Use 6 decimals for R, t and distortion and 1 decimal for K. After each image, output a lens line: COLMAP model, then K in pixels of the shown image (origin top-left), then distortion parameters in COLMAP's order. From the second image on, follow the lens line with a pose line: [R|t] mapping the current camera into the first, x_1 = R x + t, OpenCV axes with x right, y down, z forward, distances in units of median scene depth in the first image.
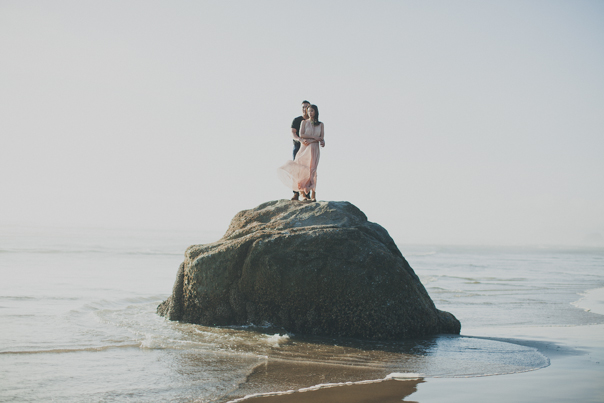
lens RADIAL K [[866.6, 0, 302.4], [0, 866.6, 201.6], [0, 0, 1]] dist [-0.098274, 0.000000]
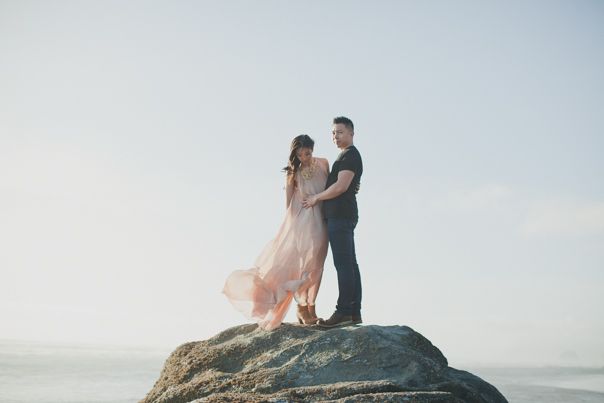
lens RADIAL K [[866.6, 0, 301.5], [0, 866.6, 201.2], [0, 0, 1]] dist [-0.098274, 0.000000]
pose [[0.999439, 0.005320, 0.033054, -0.021198], [-0.000736, 0.990548, -0.137167, -0.003040], [-0.033471, 0.137066, 0.989996, 0.533645]]
